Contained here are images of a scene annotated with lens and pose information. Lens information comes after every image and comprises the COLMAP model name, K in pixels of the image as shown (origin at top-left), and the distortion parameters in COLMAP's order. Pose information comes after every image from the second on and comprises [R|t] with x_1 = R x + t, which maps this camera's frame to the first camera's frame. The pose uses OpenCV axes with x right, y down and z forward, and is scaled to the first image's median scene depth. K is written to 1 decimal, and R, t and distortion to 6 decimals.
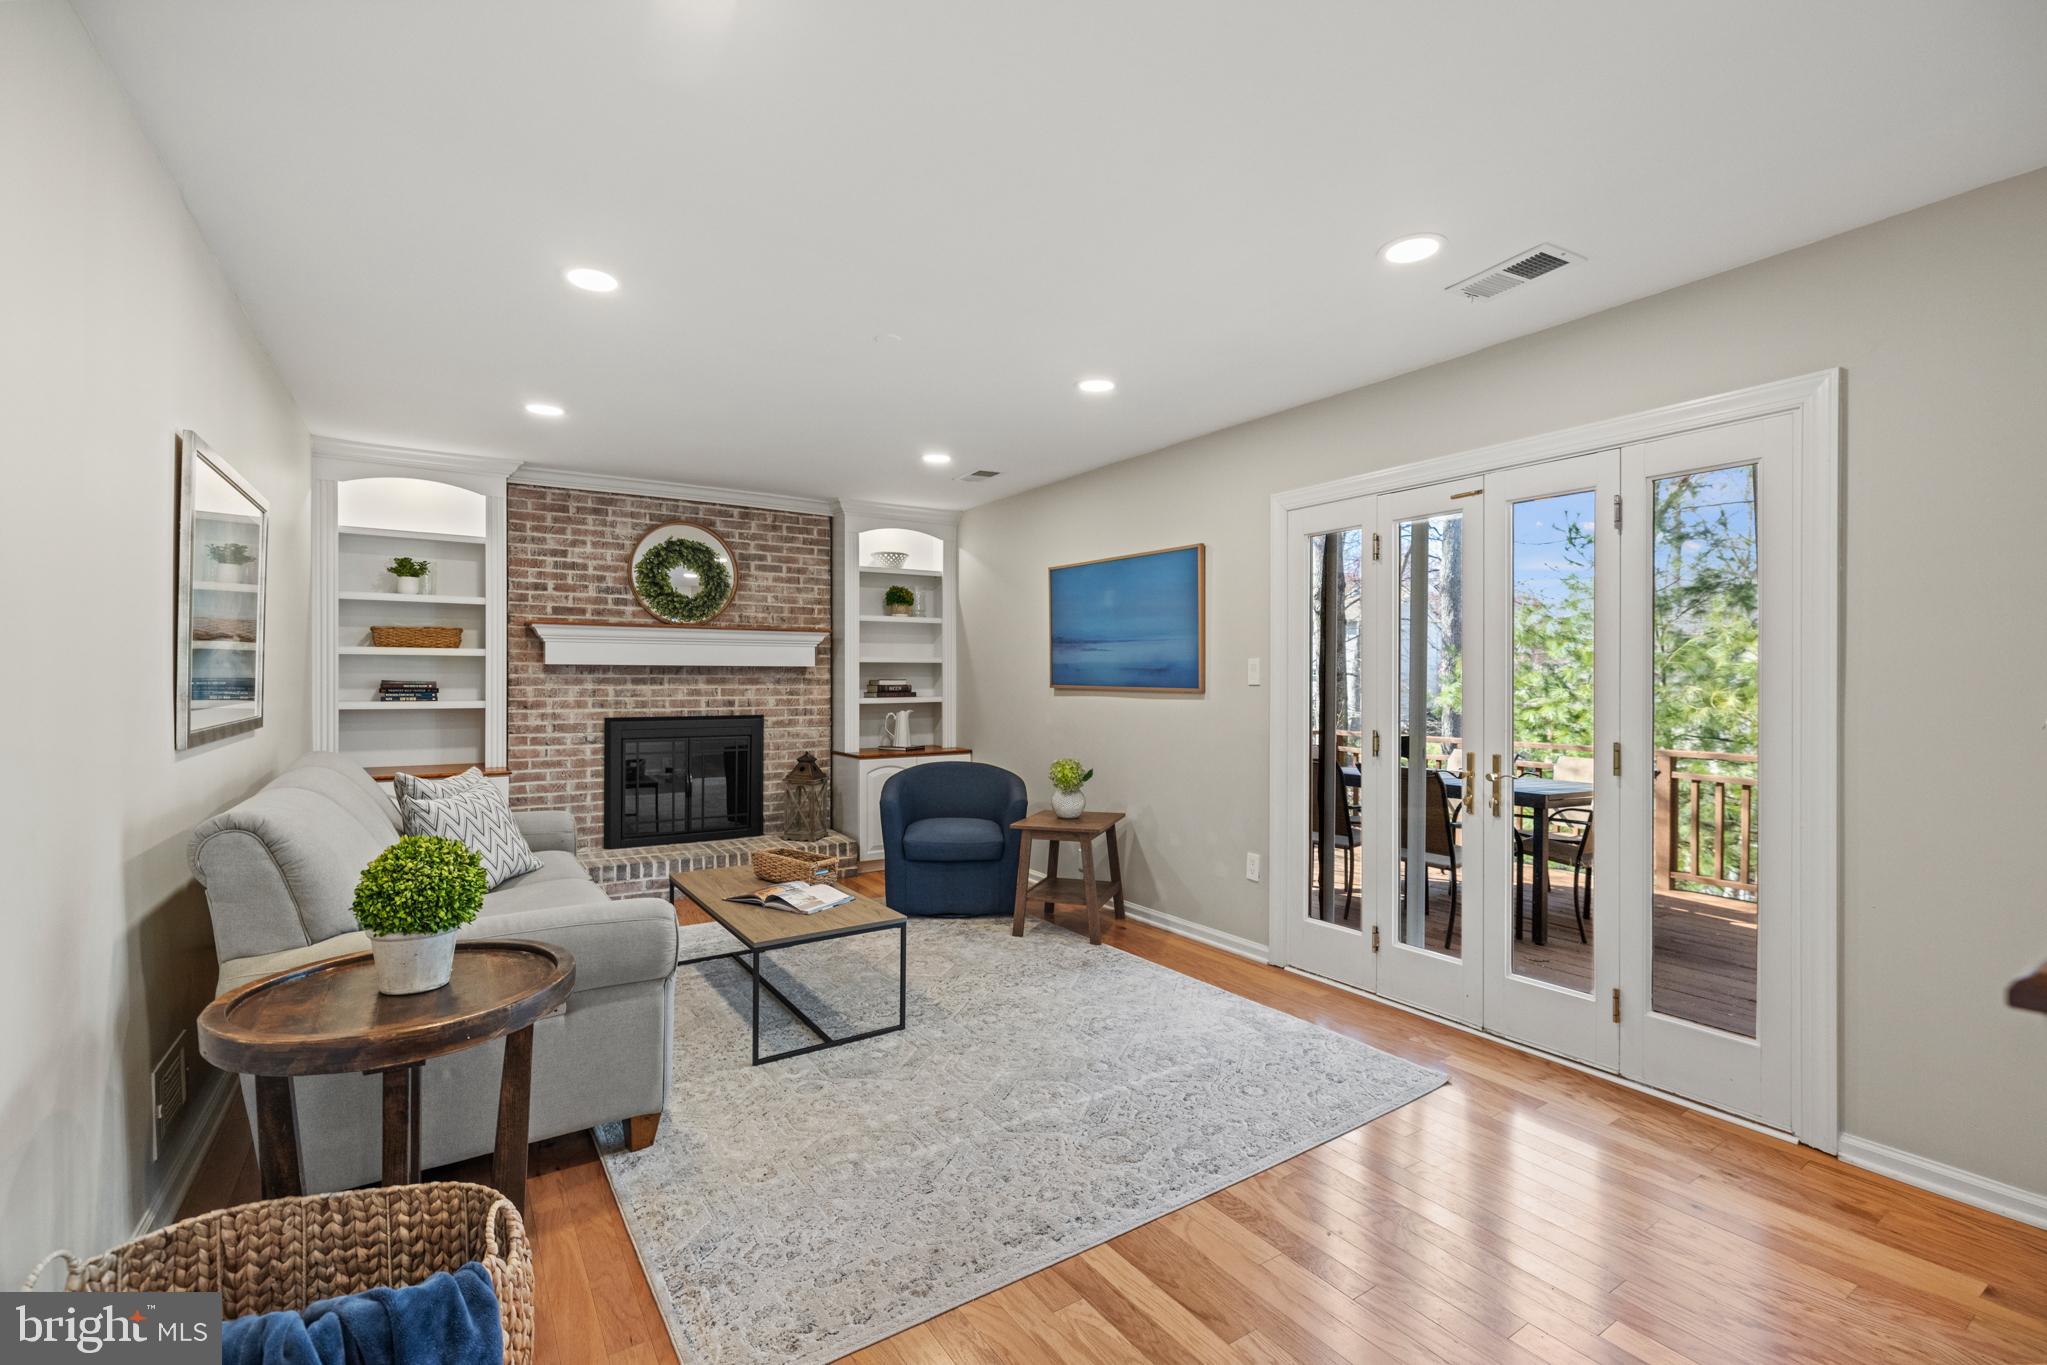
lens RADIAL K [[865.3, 0, 1052.1], [0, 865.3, 684.7], [0, 0, 1]] dist [0.002187, 0.000132]
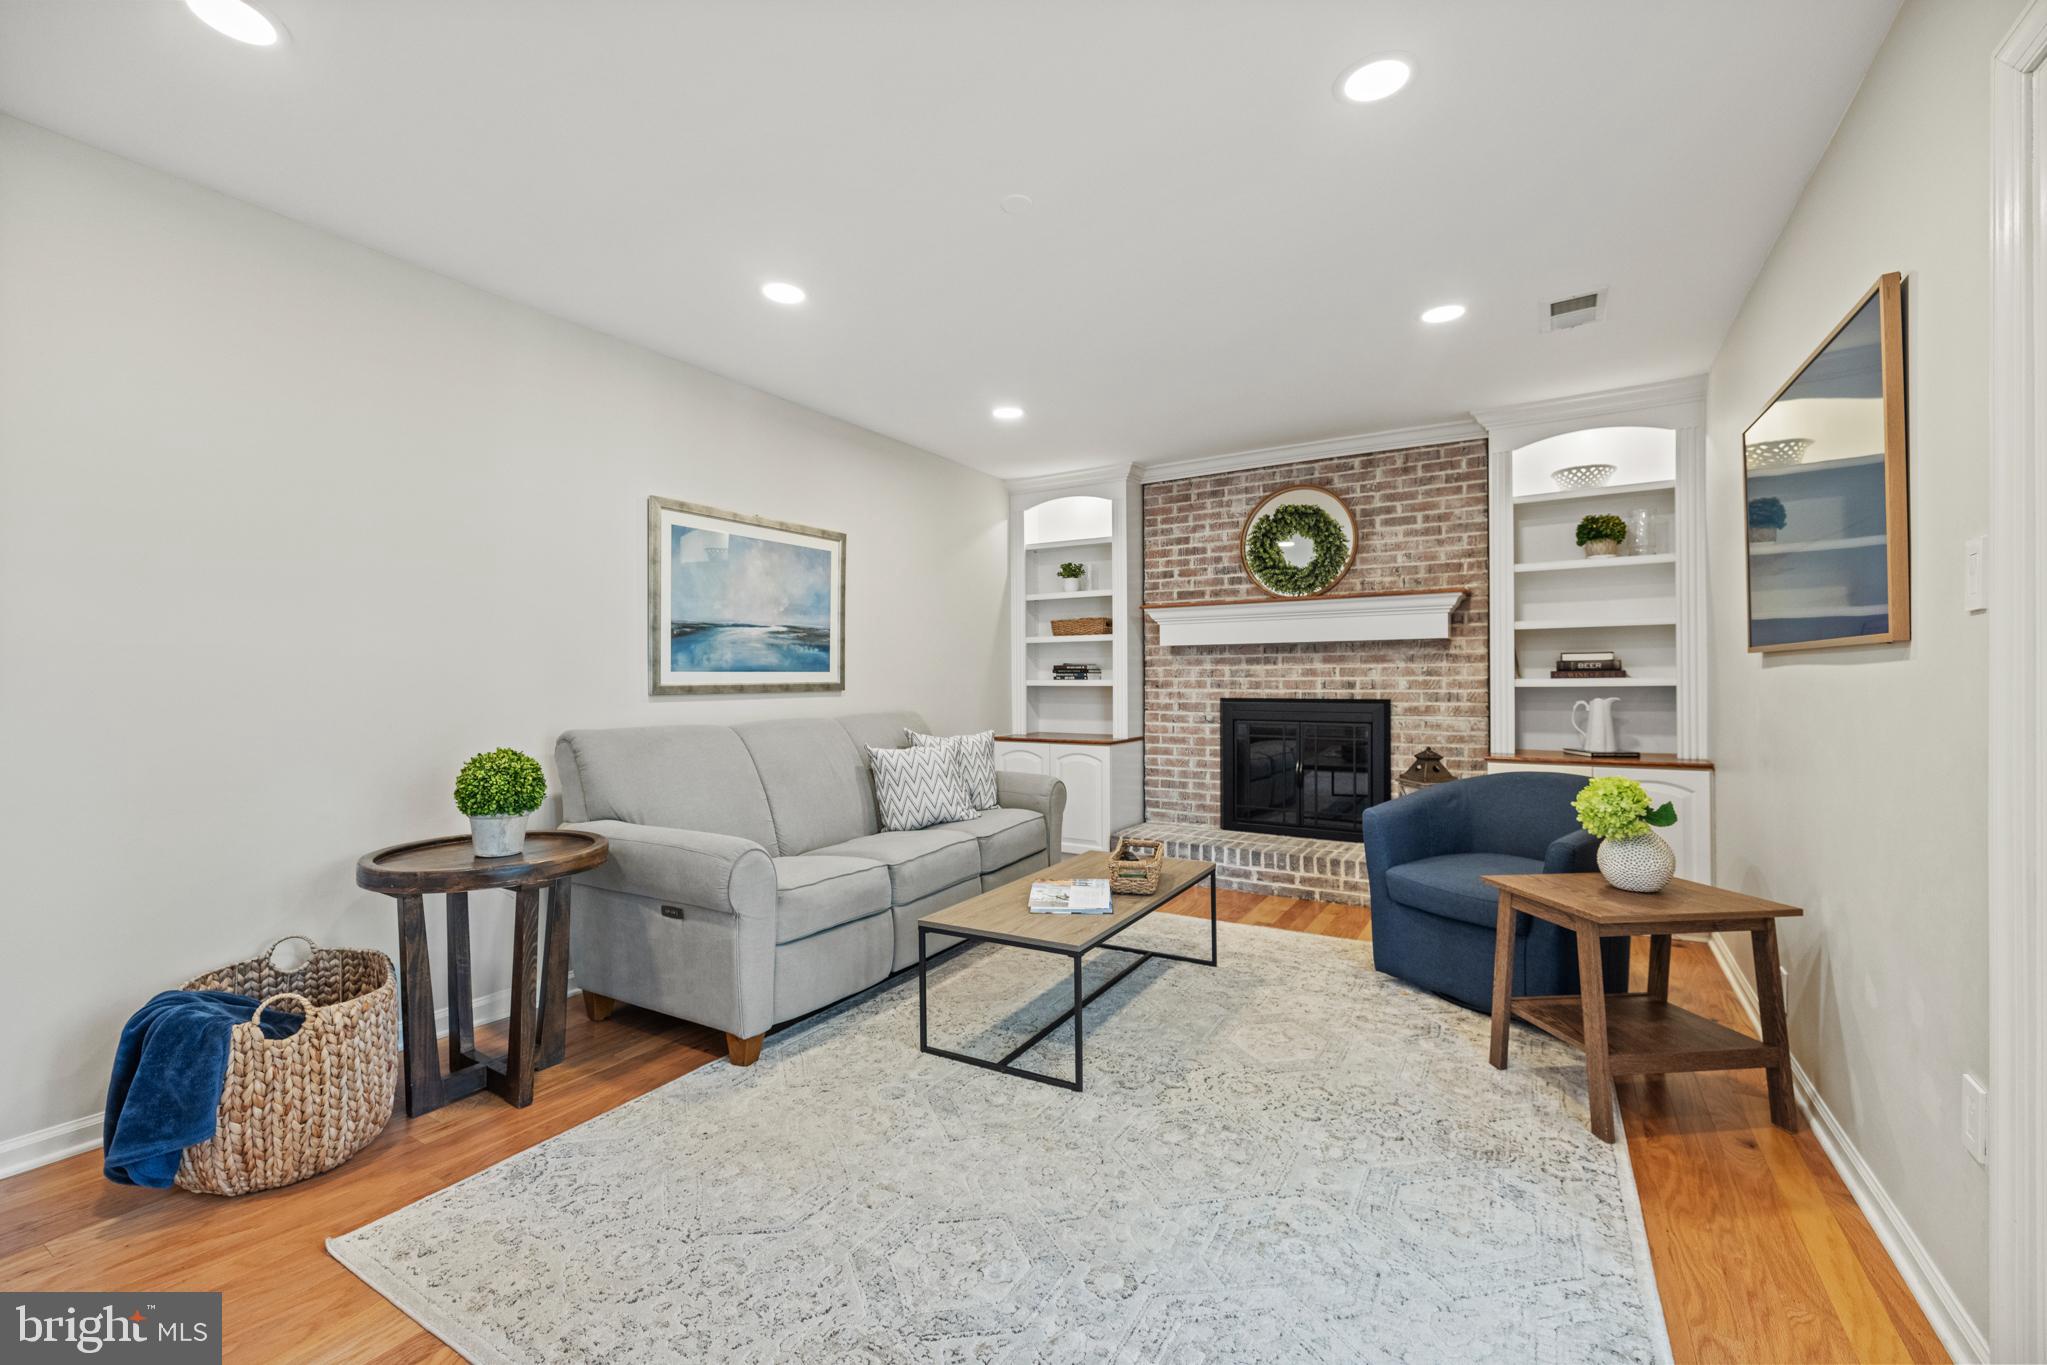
lens RADIAL K [[865.3, 0, 1034.8], [0, 865.3, 679.6], [0, 0, 1]] dist [0.002187, 0.000132]
pose [[0.432129, -0.007189, -0.901783, 0.292336], [0.001272, 0.999972, -0.007362, 0.023950], [0.901811, 0.002034, 0.432127, 0.370999]]
